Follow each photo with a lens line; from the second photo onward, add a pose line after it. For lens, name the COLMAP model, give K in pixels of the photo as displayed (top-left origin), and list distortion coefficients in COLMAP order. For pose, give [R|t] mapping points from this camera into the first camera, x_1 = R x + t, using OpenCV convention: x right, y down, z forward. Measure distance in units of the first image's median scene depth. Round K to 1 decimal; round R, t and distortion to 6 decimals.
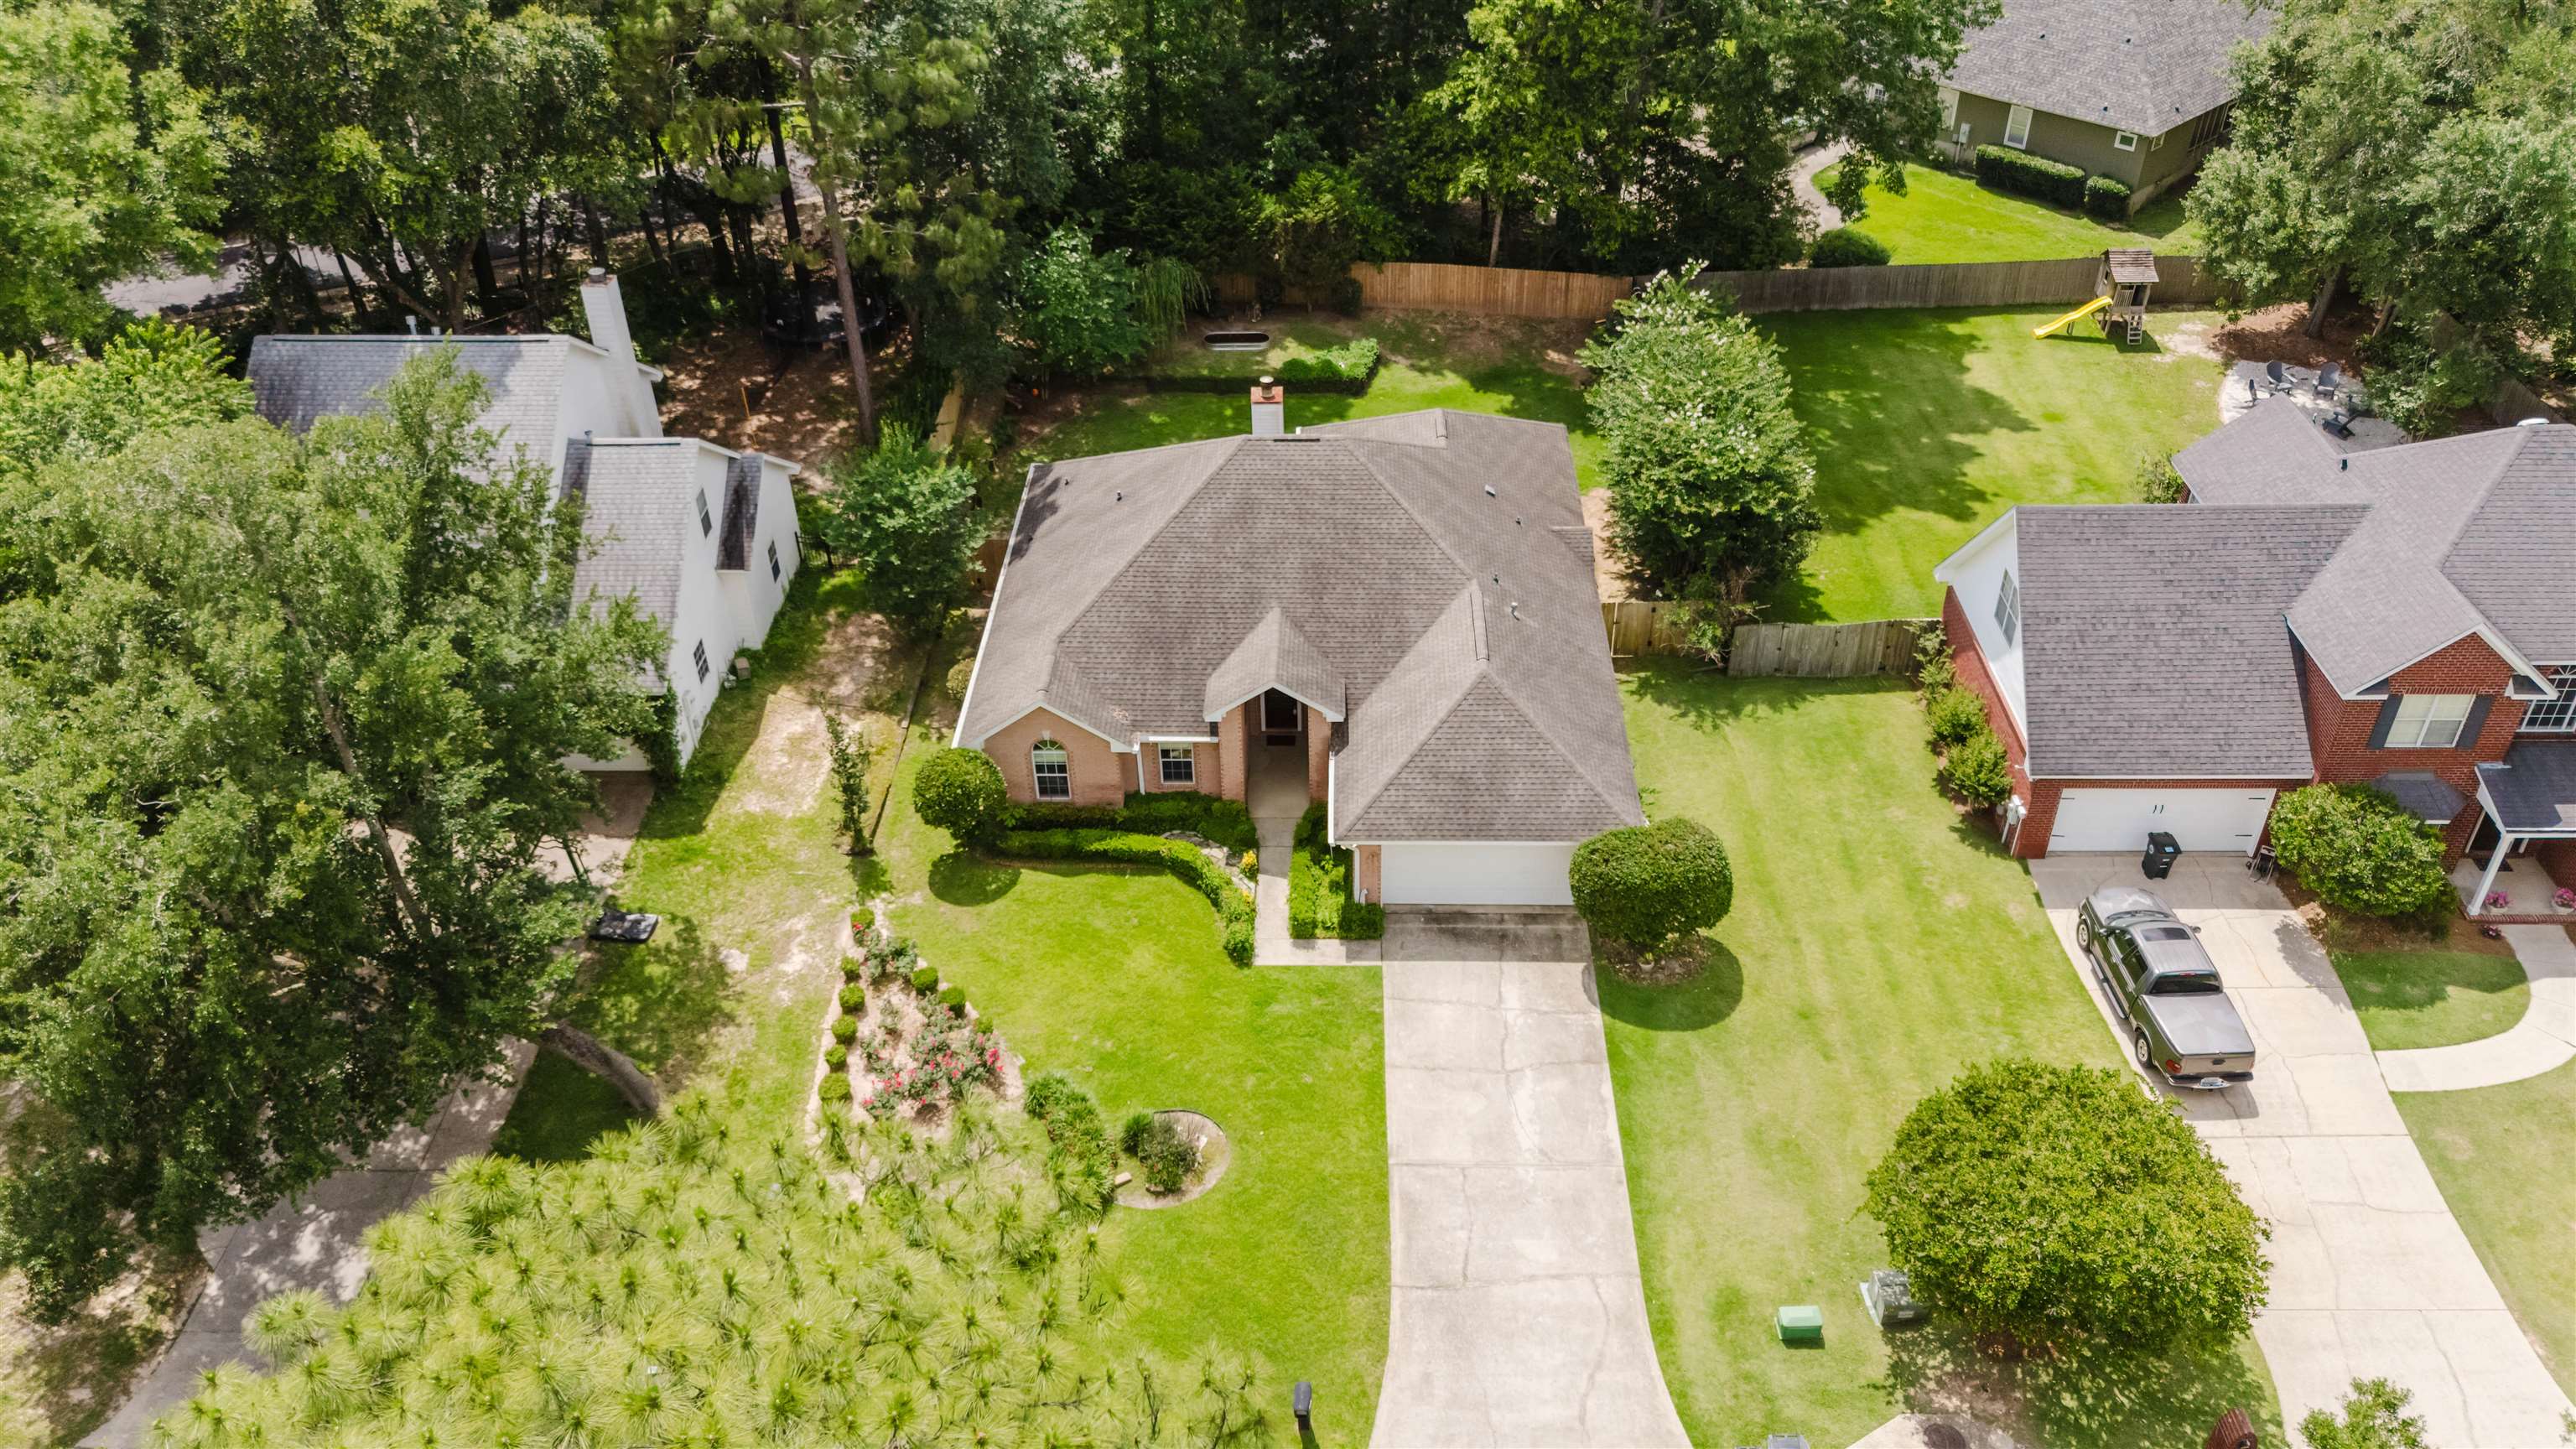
lens RADIAL K [[1808.0, 0, 1293.8], [0, 1808.0, 730.9], [0, 0, 1]] dist [0.065793, 0.000287]
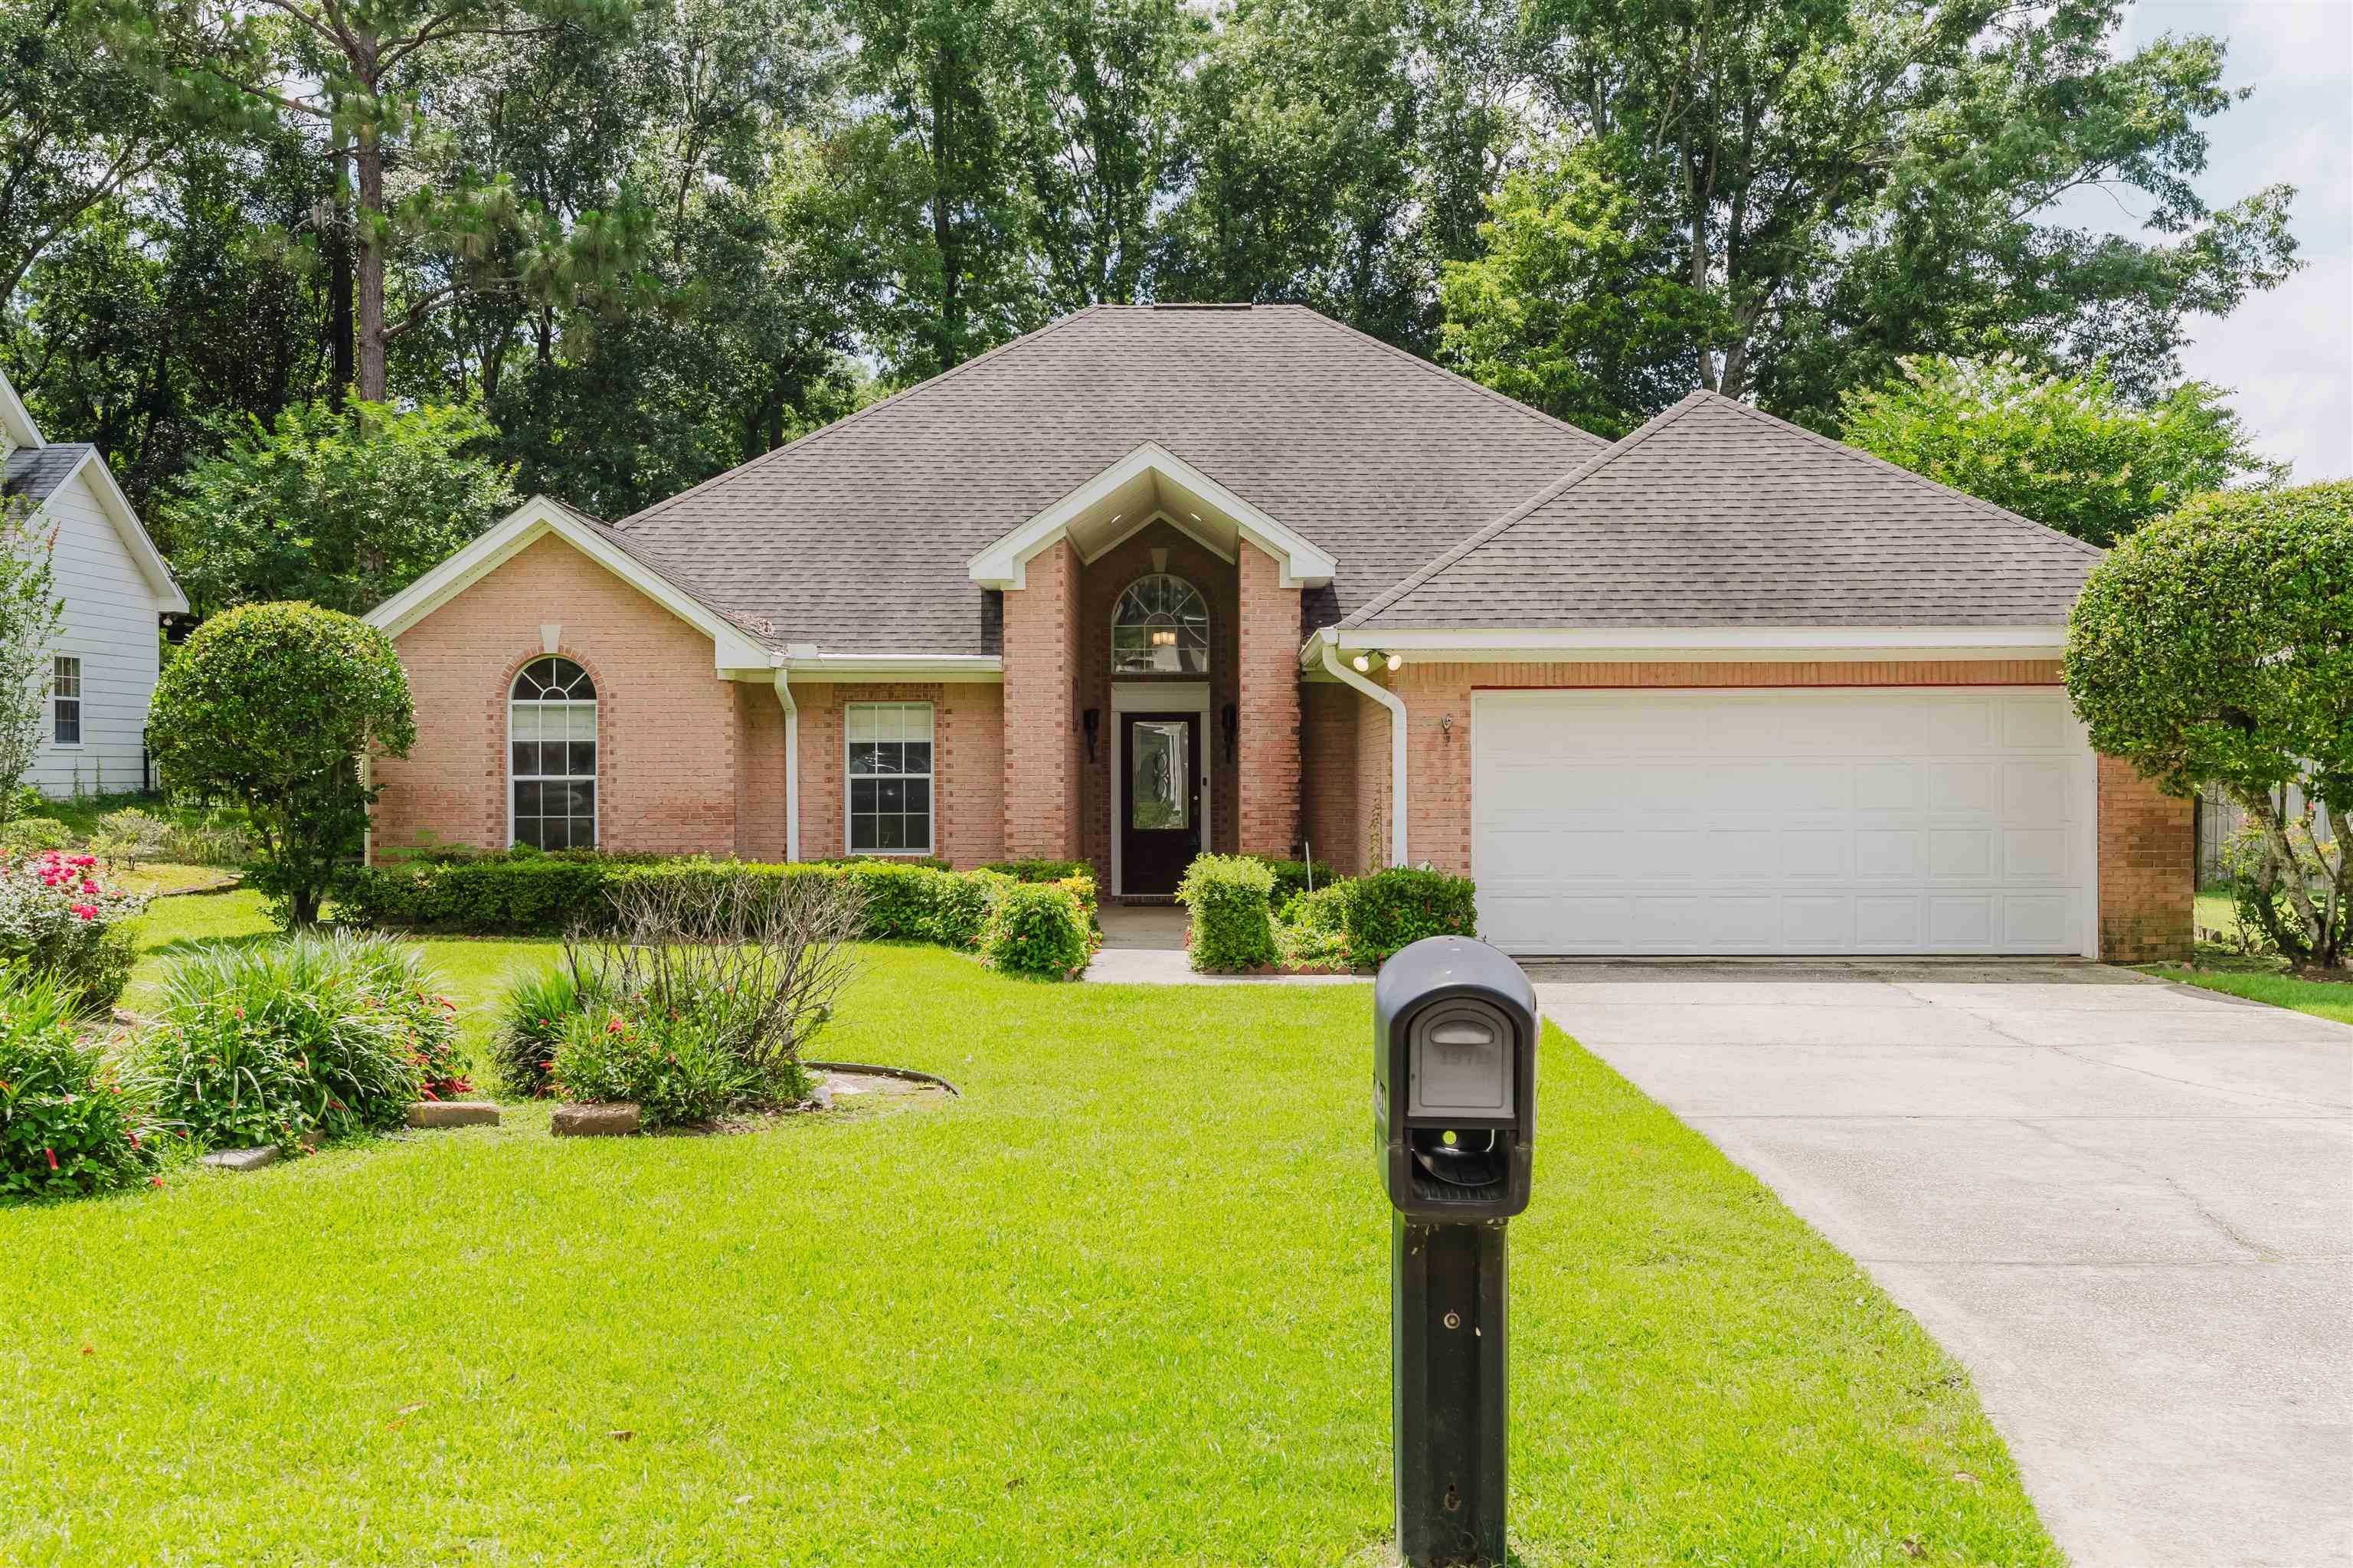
lens RADIAL K [[2302.4, 0, 1163.3], [0, 2302.4, 783.5], [0, 0, 1]] dist [0.008723, 0.000000]
pose [[0.999901, 0.014043, 0.000022, -0.007613], [-0.011343, 0.808559, -0.588306, 0.311201], [-0.008279, 0.588248, 0.808638, 0.626900]]
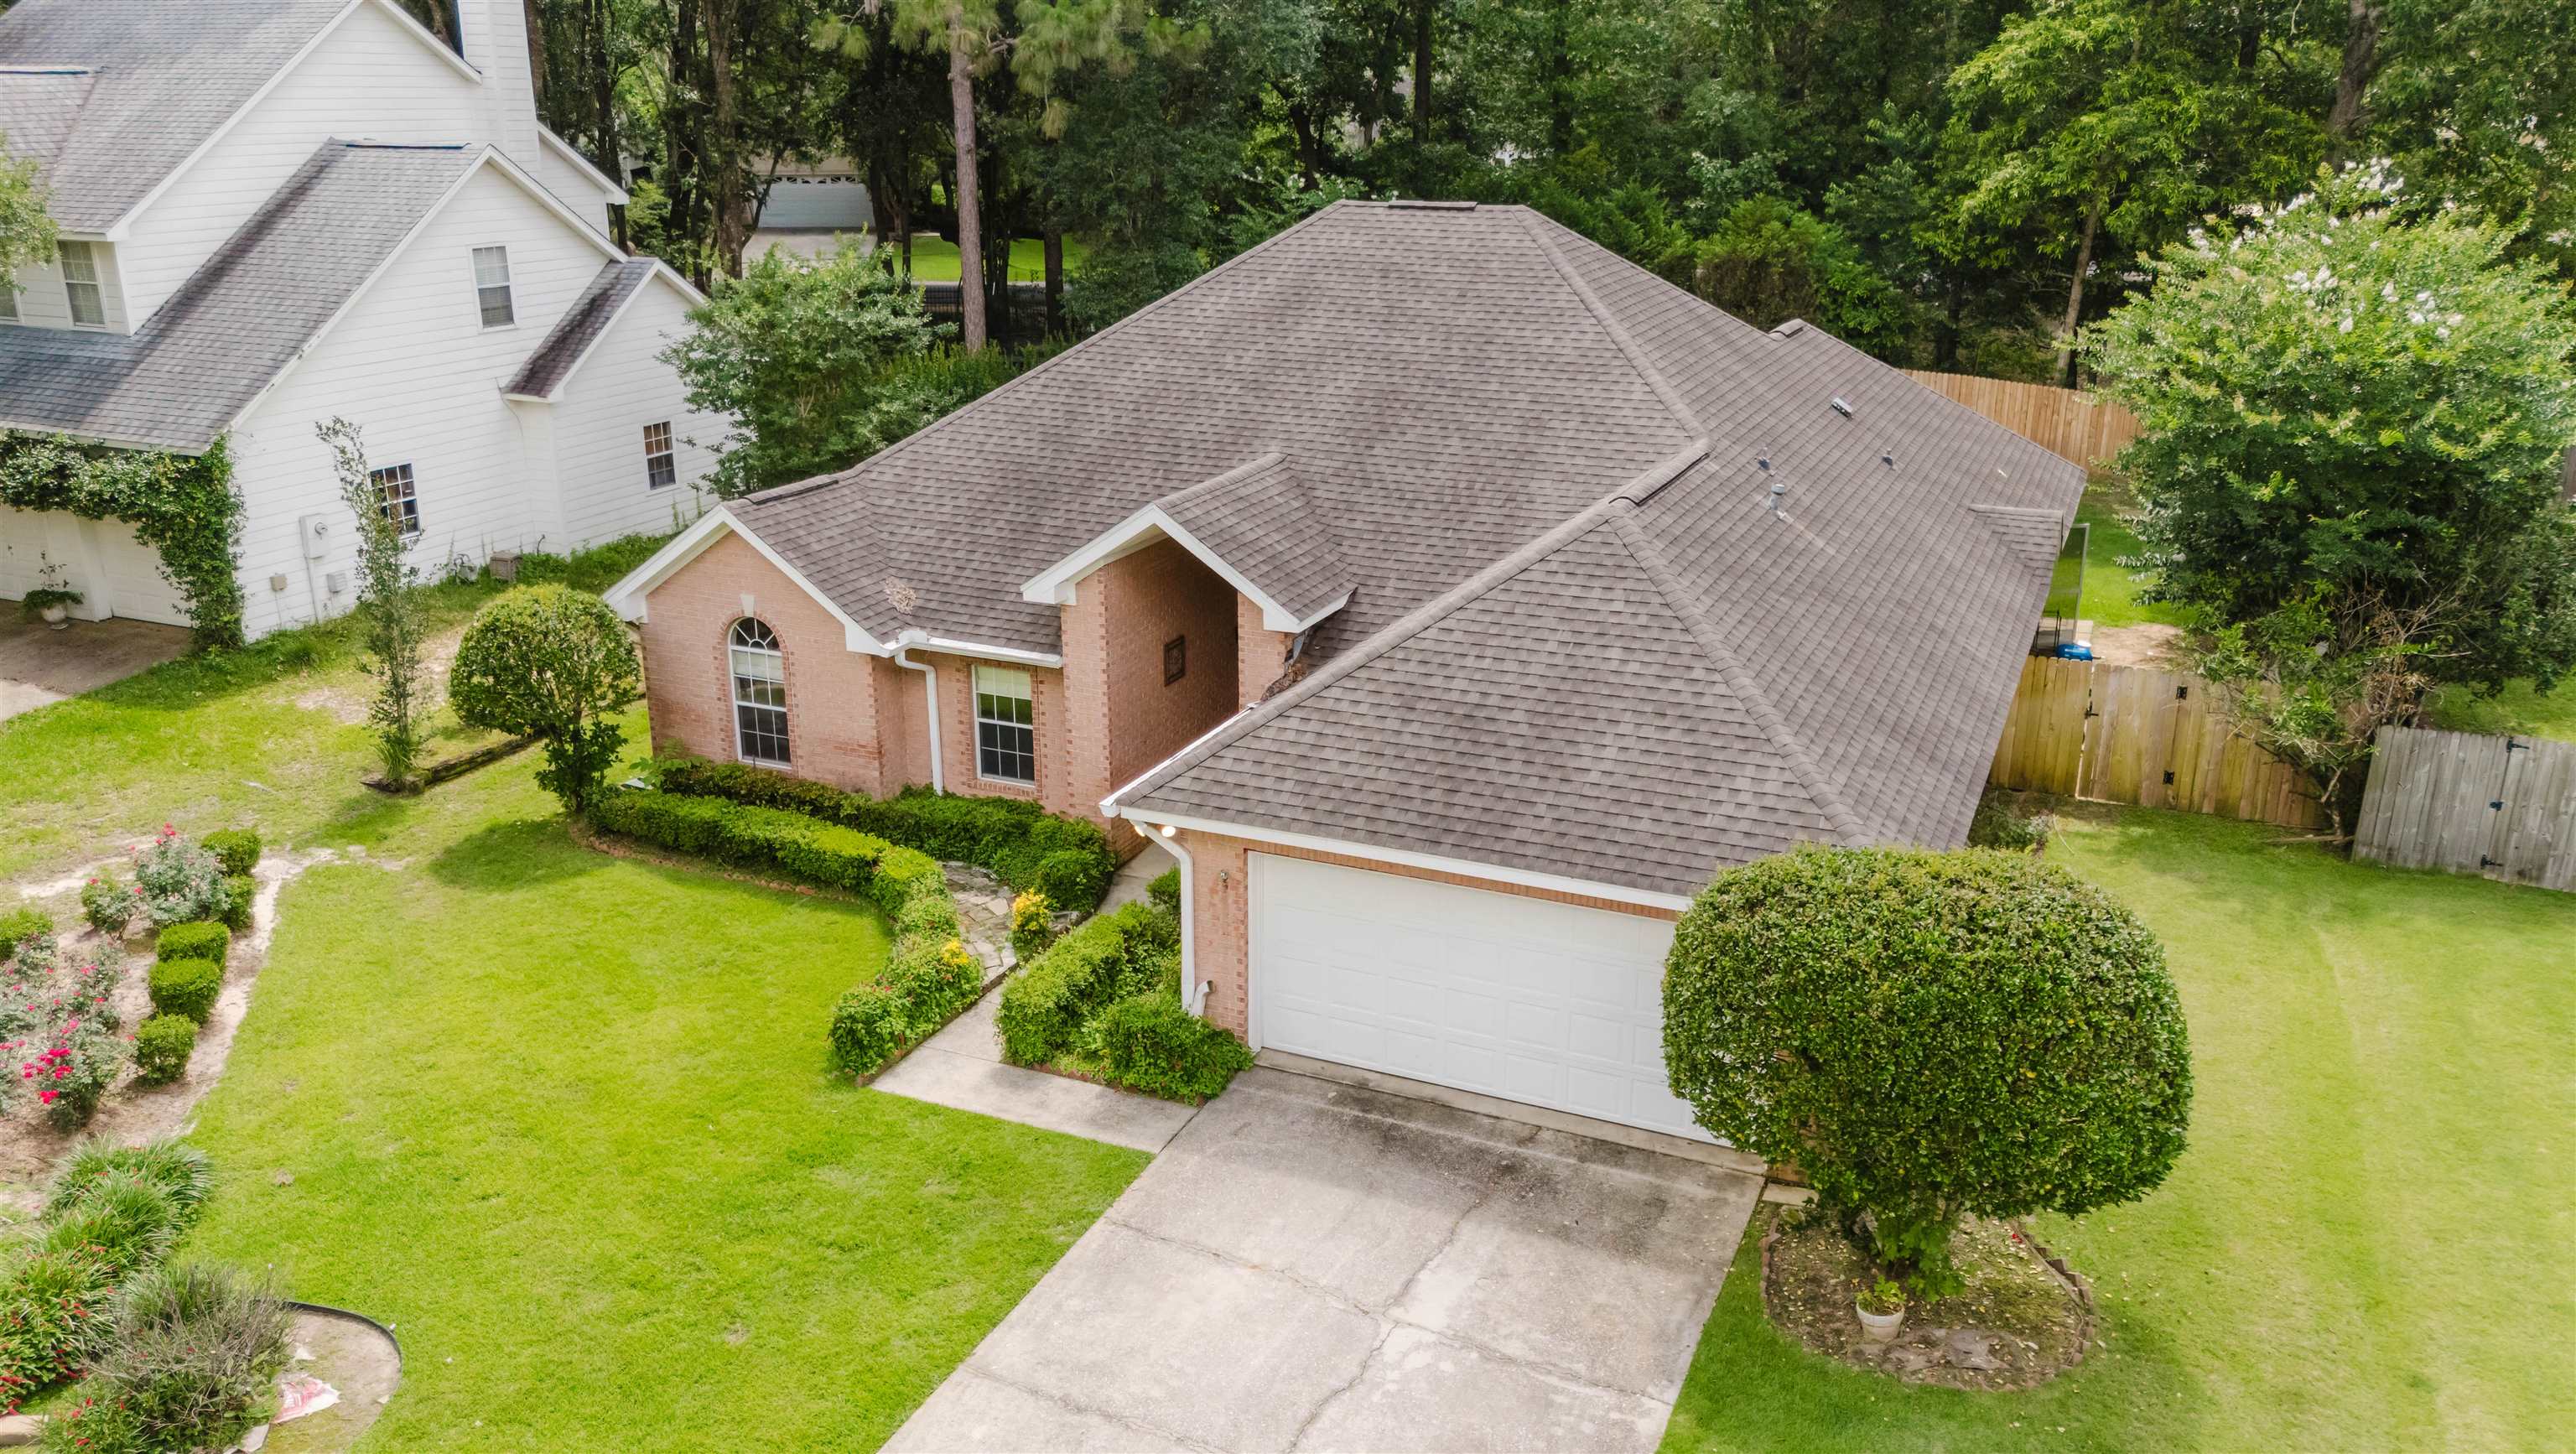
lens RADIAL K [[1906.9, 0, 1310.9], [0, 1906.9, 757.7], [0, 0, 1]] dist [0.056102, -0.044204]
pose [[0.926933, 0.141789, -0.347406, 0.191397], [-0.238525, 0.937373, -0.253847, 0.136584], [0.289656, 0.318164, 0.902702, 0.590240]]
